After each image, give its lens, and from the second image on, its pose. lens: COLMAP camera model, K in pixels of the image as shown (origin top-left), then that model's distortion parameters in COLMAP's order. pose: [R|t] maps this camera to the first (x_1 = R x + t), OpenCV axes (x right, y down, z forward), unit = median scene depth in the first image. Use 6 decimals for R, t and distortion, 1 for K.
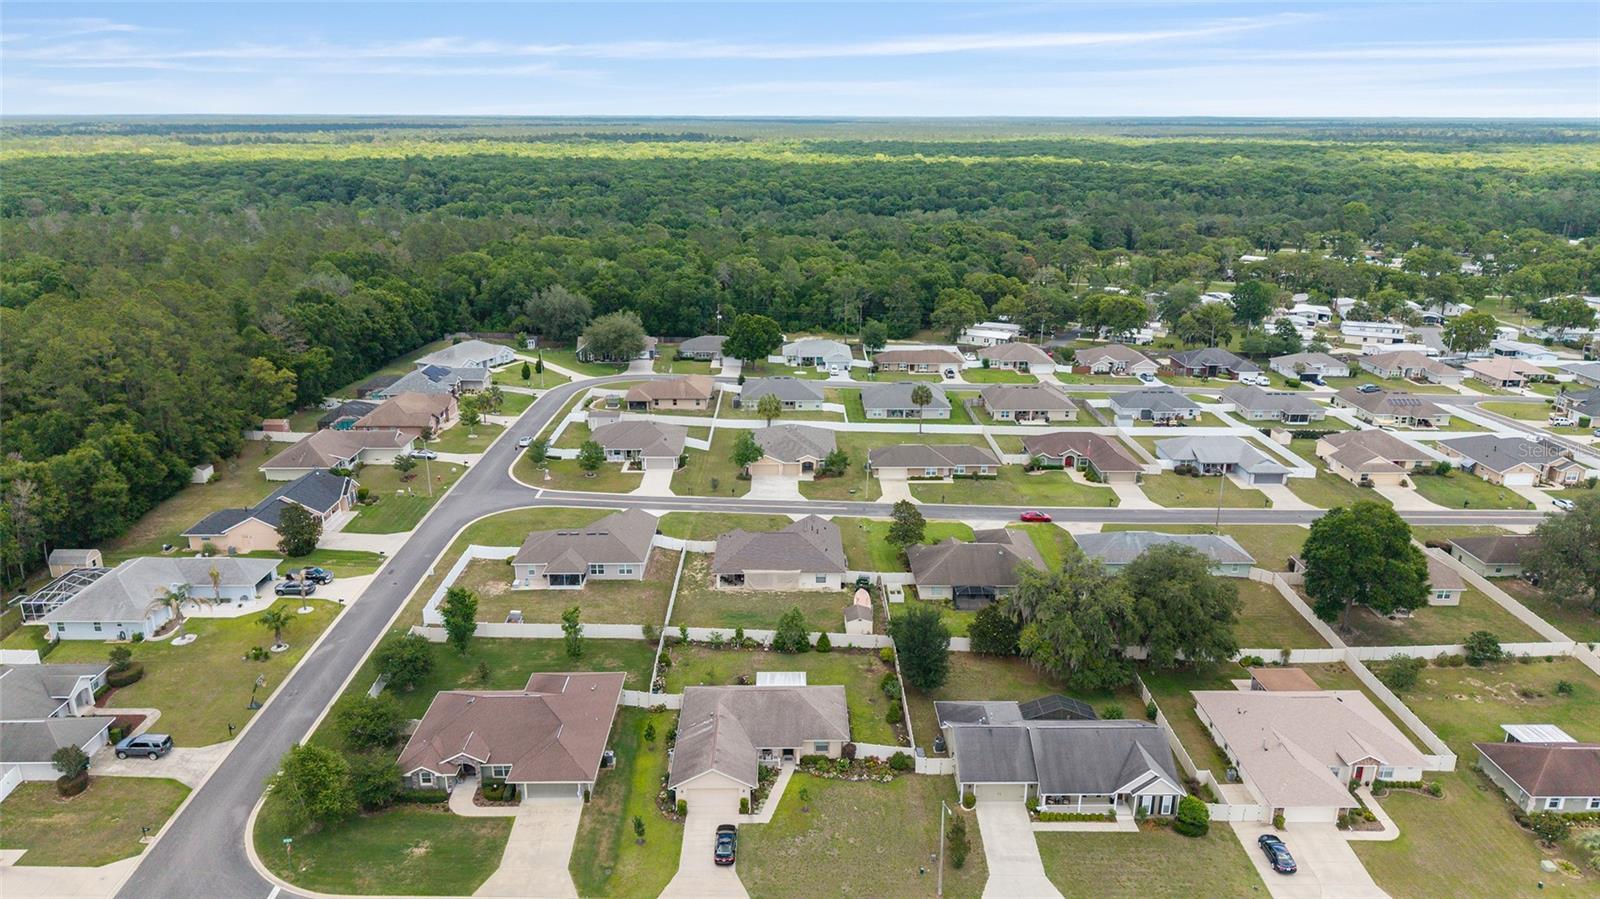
lens RADIAL K [[1074.3, 0, 799.3], [0, 1074.3, 441.8], [0, 0, 1]] dist [0.025028, -0.031888]
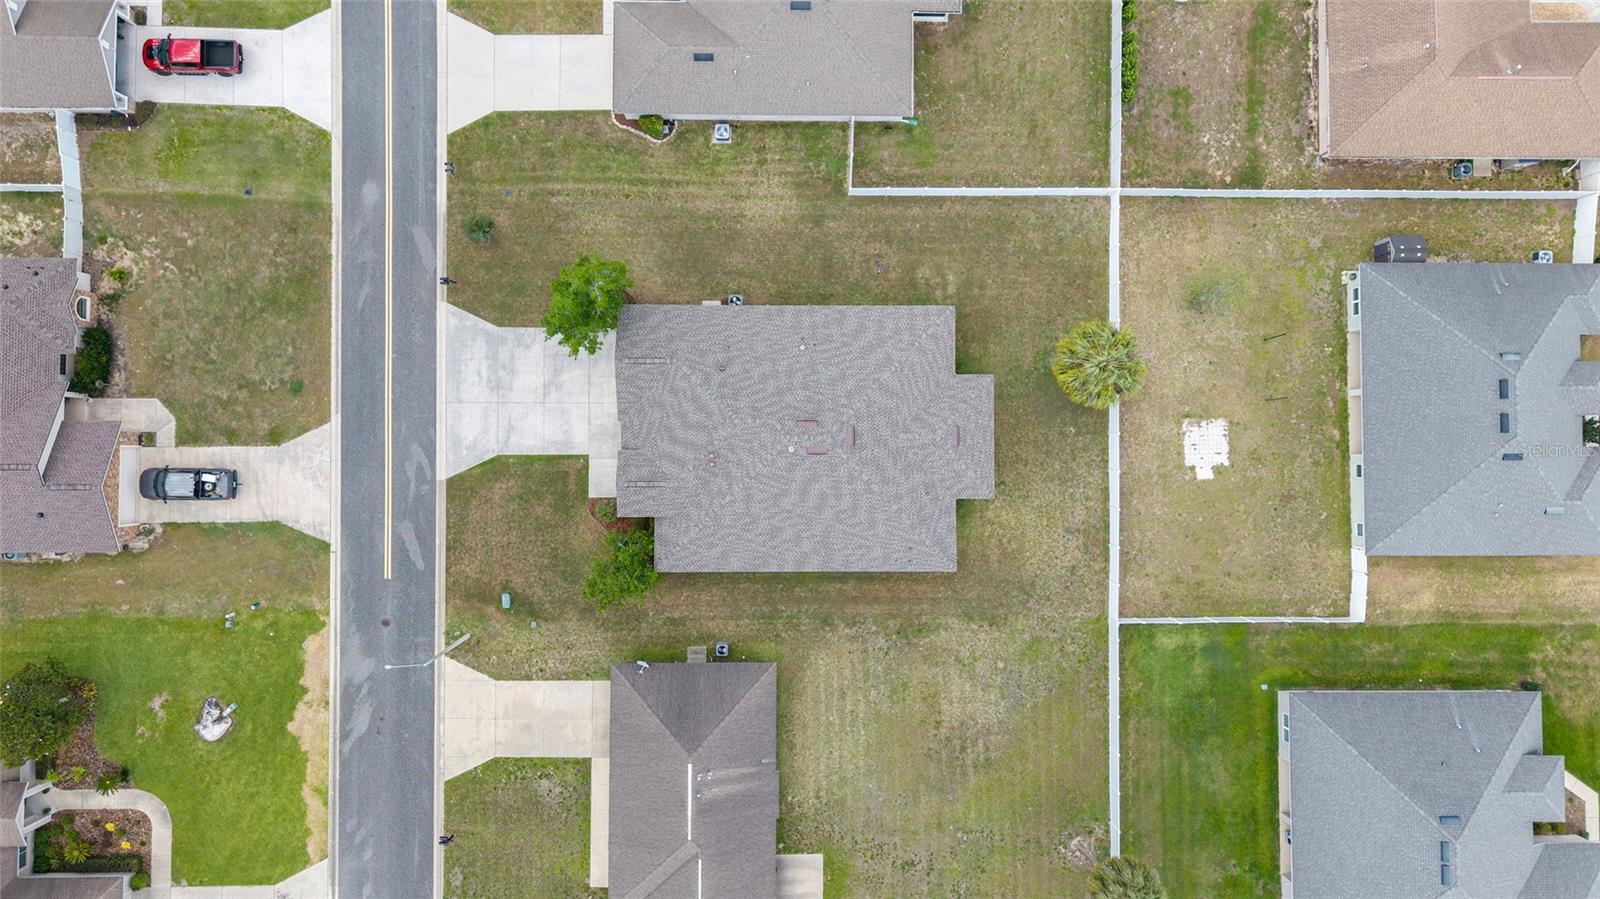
lens RADIAL K [[1074.3, 0, 799.3], [0, 1074.3, 441.8], [0, 0, 1]] dist [0.025028, -0.031888]
pose [[-0.013418, 0.998997, -0.042728, 0.008272], [-0.310524, 0.036456, 0.949866, -0.301621], [0.950471, 0.026013, 0.309724, 0.867715]]
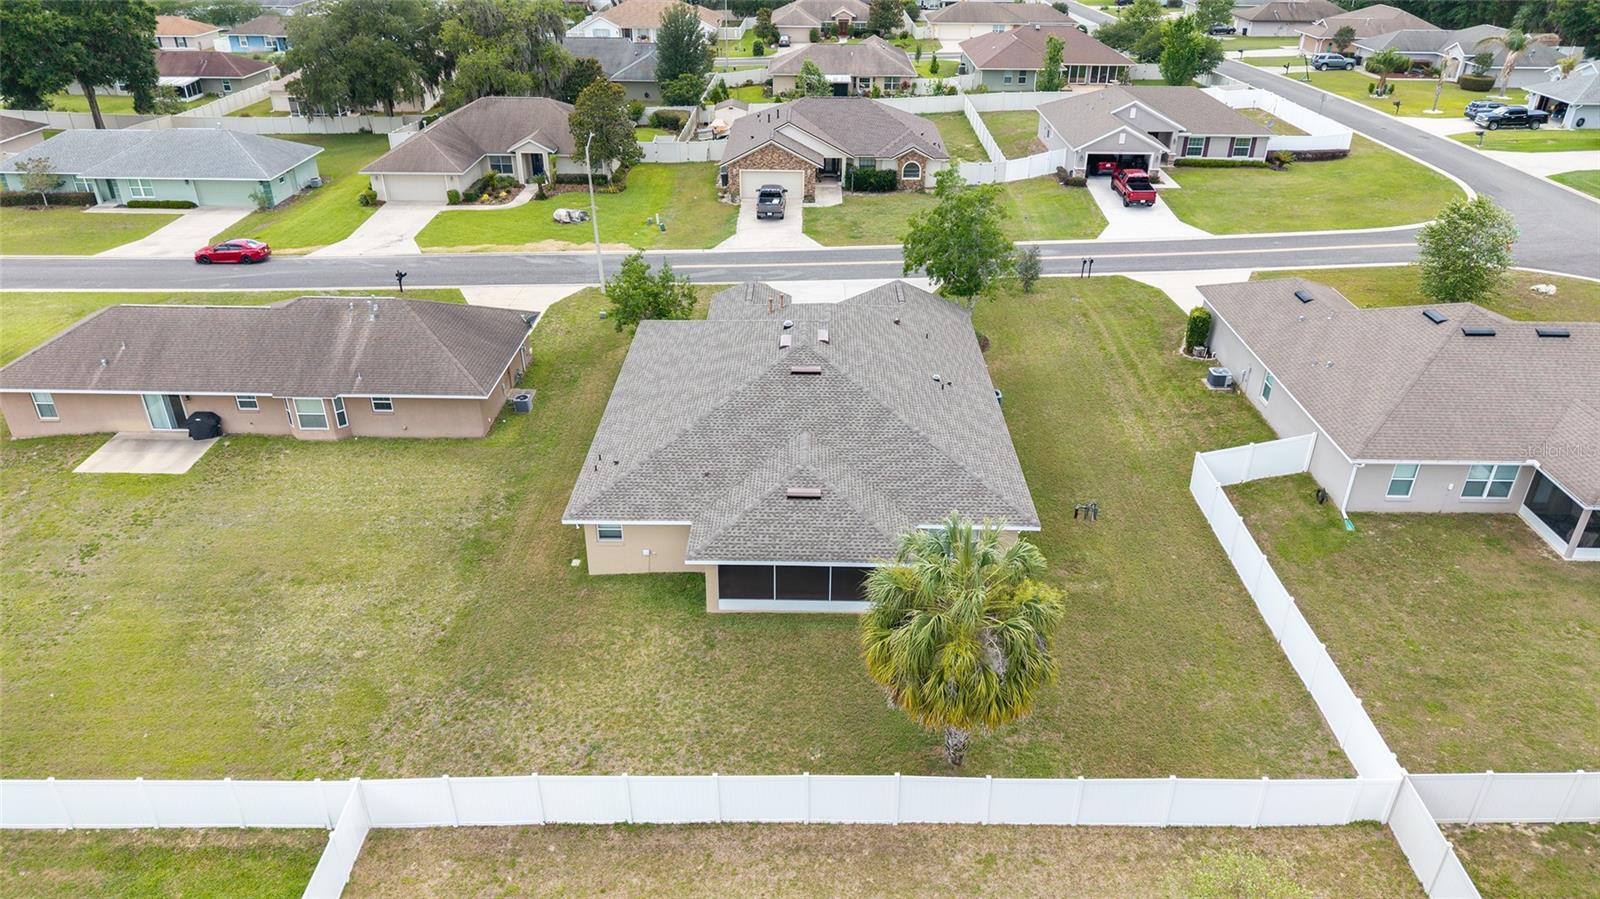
lens RADIAL K [[1074.3, 0, 799.3], [0, 1074.3, 441.8], [0, 0, 1]] dist [0.025028, -0.031888]
pose [[-0.999520, -0.021500, 0.022311, -0.011147], [0.000483, 0.709174, 0.705034, -0.146799], [-0.030980, 0.704706, -0.708823, 1.129030]]
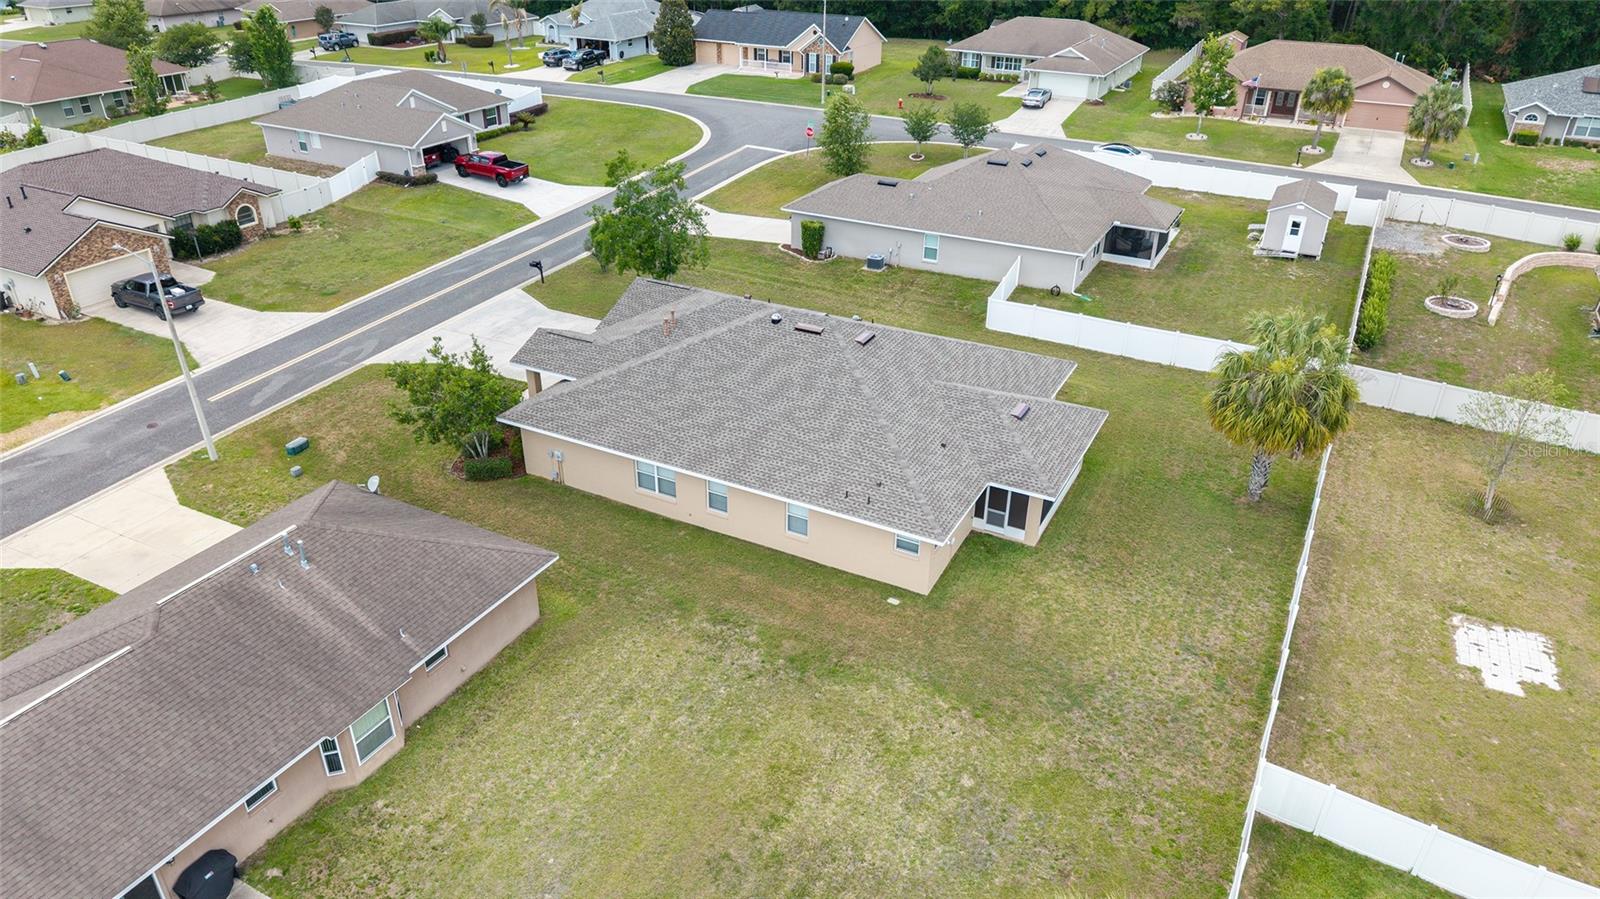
lens RADIAL K [[1082.5, 0, 795.0], [0, 1082.5, 442.1], [0, 0, 1]] dist [0.021179, -0.031389]
pose [[-0.477764, 0.404618, -0.779760, 0.168654], [-0.265449, 0.779633, 0.567194, -0.112894], [0.837424, 0.477971, -0.265075, 1.030111]]
